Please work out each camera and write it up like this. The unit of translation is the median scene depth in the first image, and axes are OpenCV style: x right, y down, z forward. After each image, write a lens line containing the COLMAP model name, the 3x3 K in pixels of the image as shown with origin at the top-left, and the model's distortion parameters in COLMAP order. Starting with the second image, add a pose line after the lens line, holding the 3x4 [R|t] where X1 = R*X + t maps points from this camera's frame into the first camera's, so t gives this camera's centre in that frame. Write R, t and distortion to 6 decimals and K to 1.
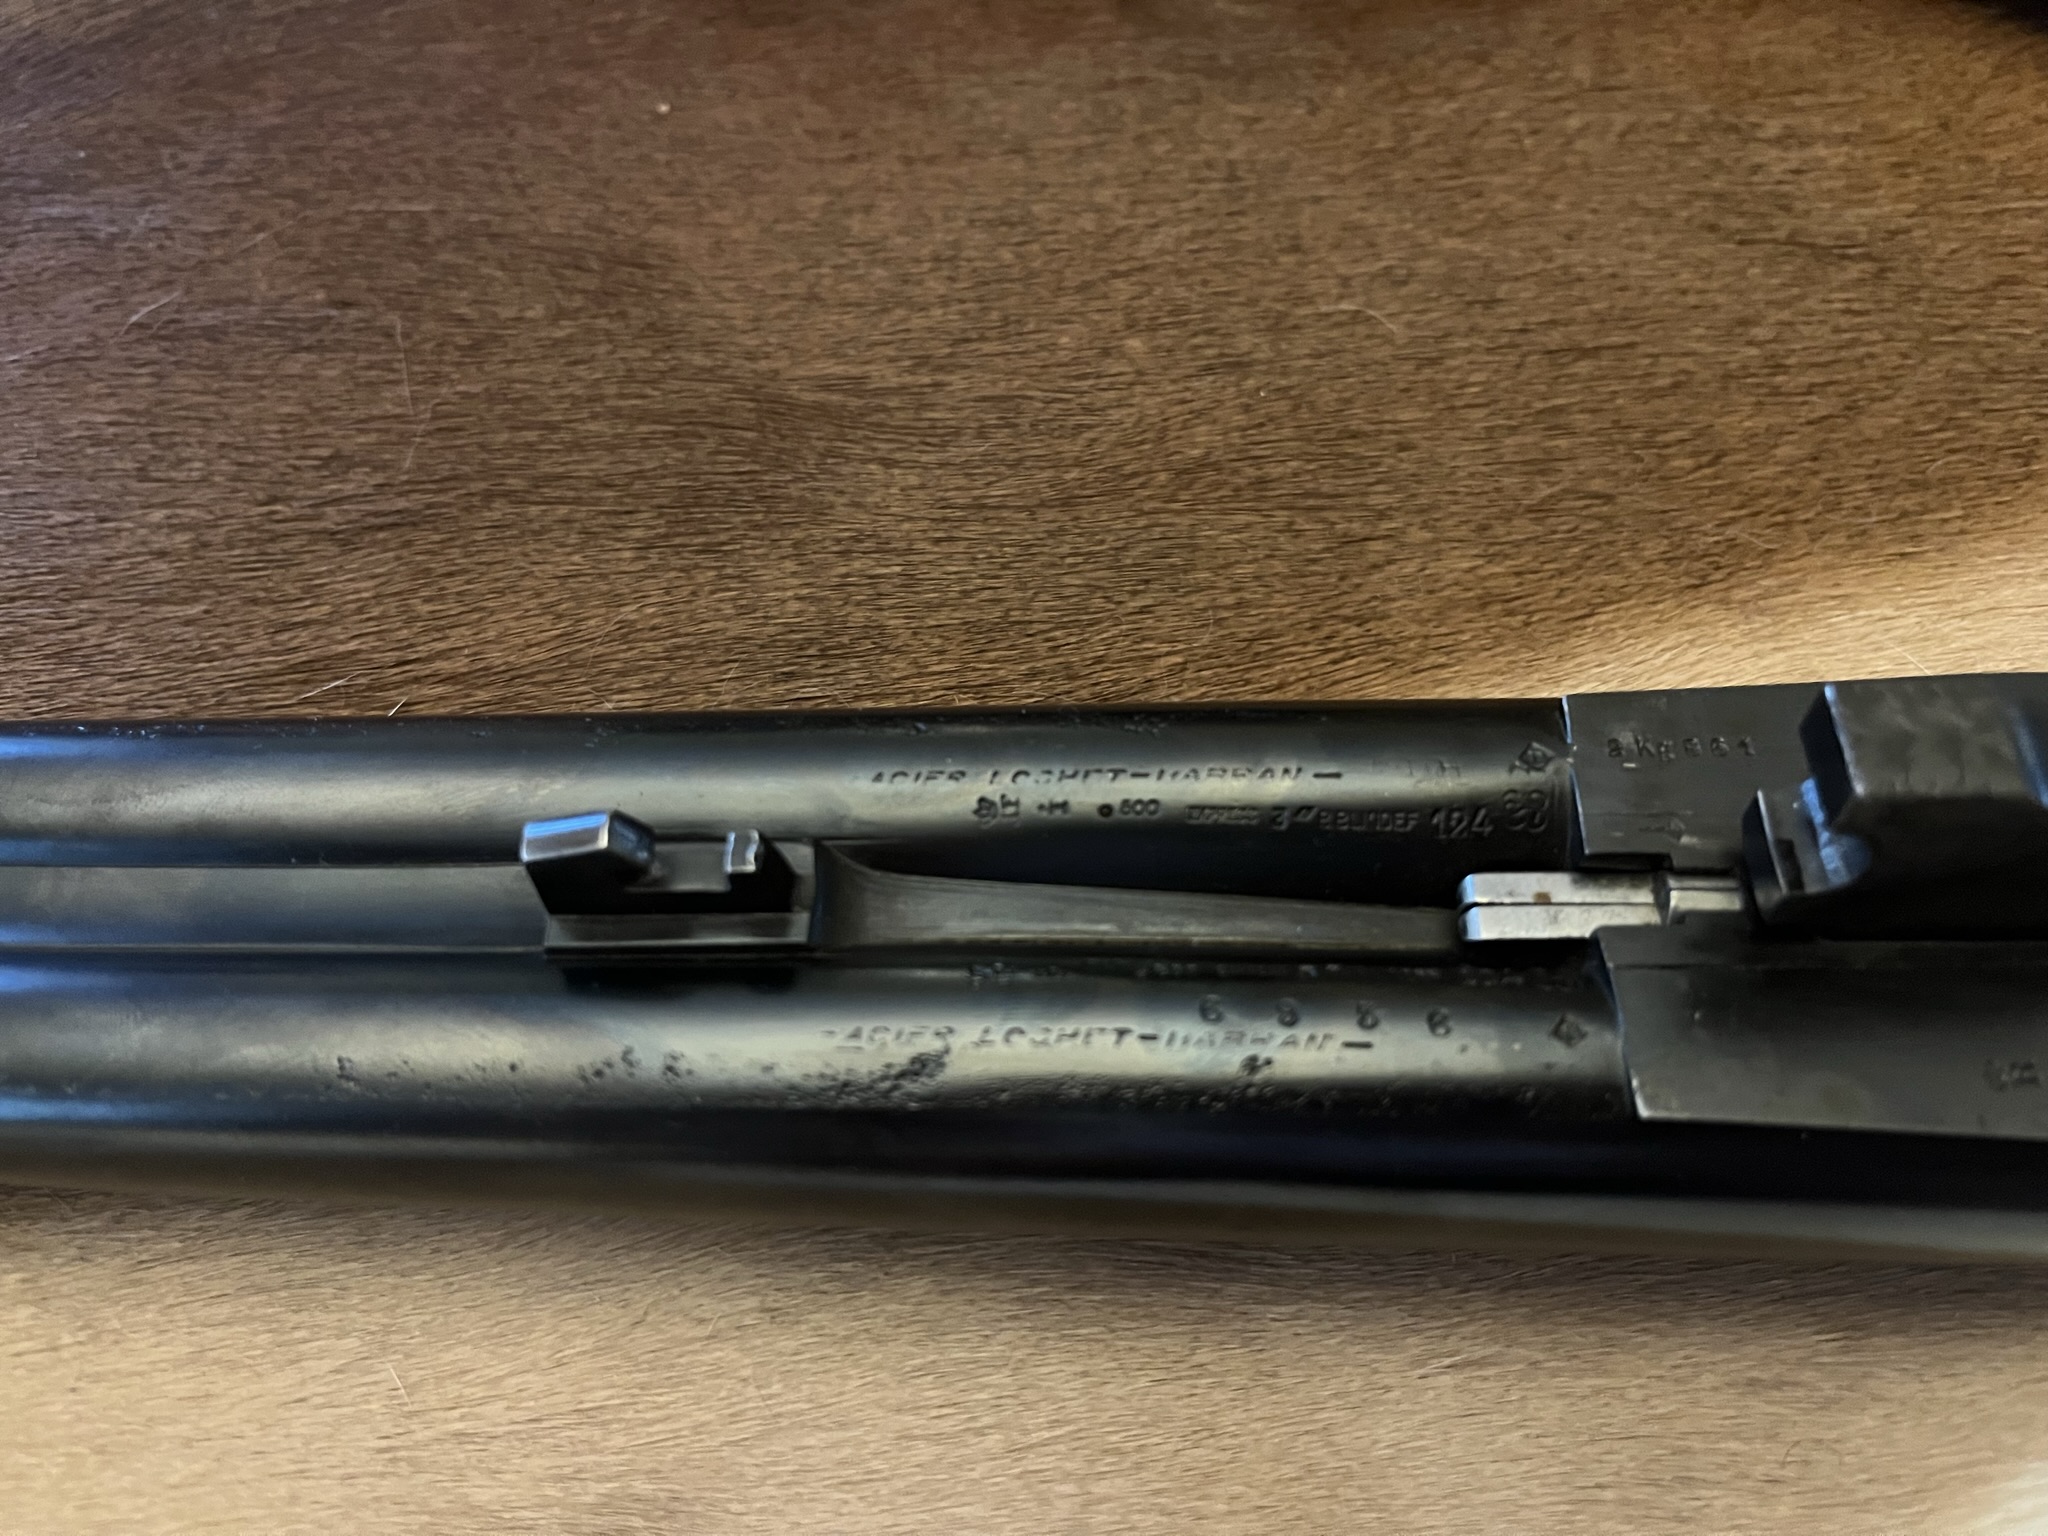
lens RADIAL K [[1571.5, 0, 1024.0], [0, 1571.5, 768.0], [0, 0, 1]] dist [0.042710, -0.092112]
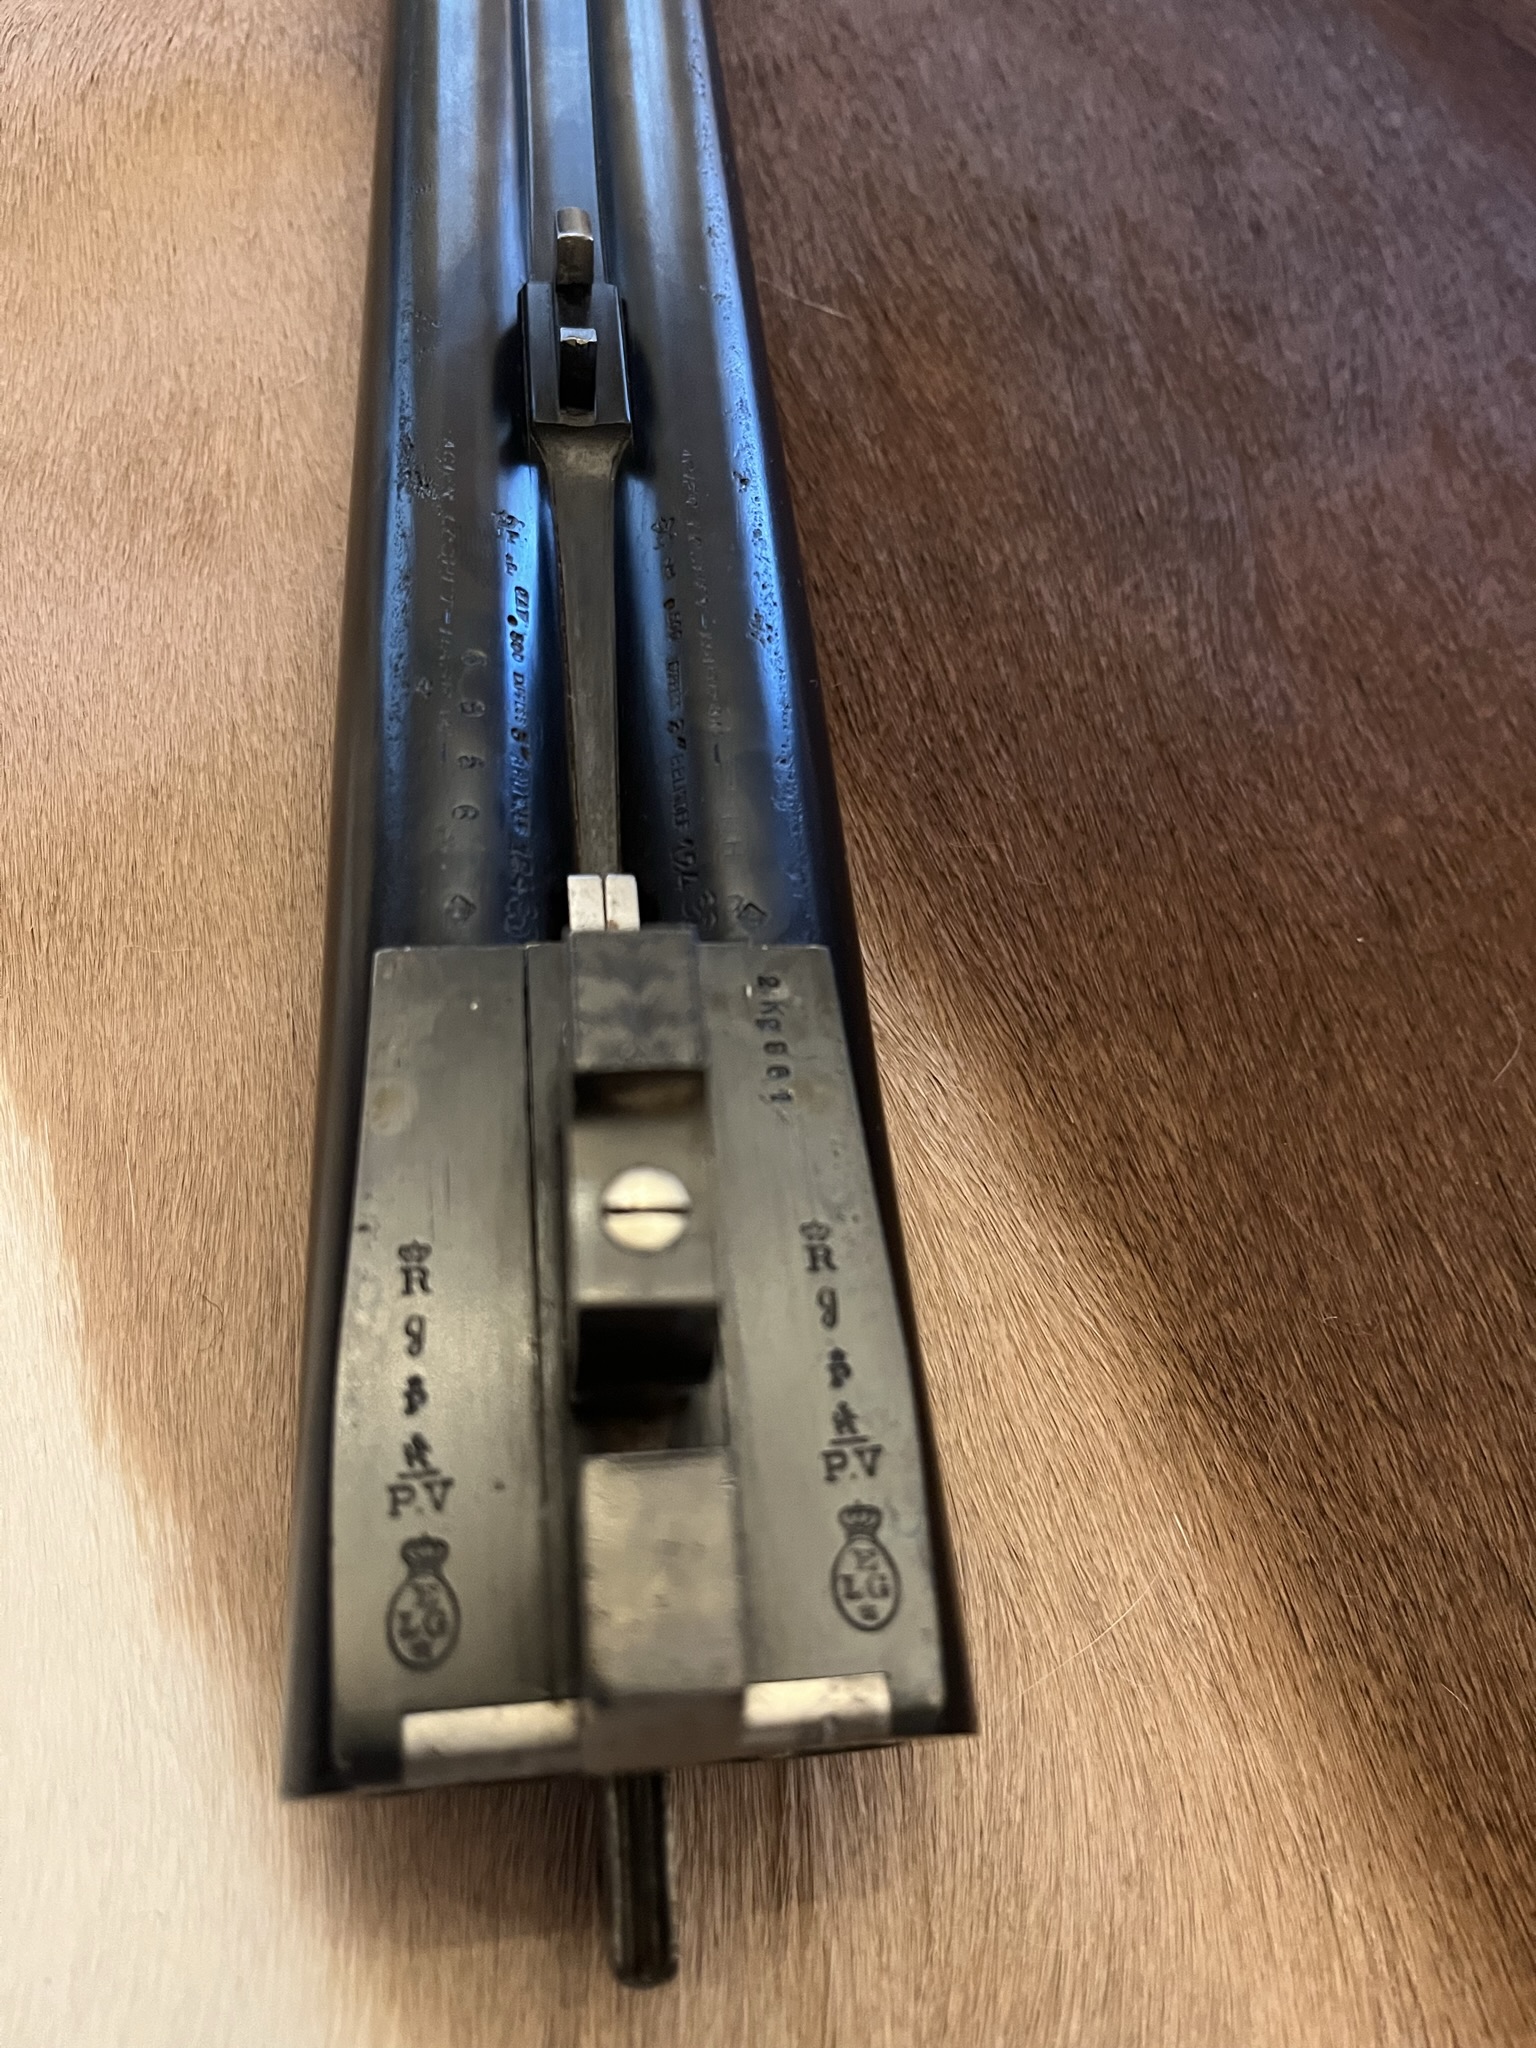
lens RADIAL K [[1533.4, 0, 768.0], [0, 1533.4, 1024.0], [0, 0, 1]] dist [0.023679, -0.076793]
pose [[0.118859, 0.910317, -0.396480, 0.562667], [-0.902823, 0.265281, 0.338431, -0.239968], [0.413258, 0.317725, 0.853386, 0.129714]]
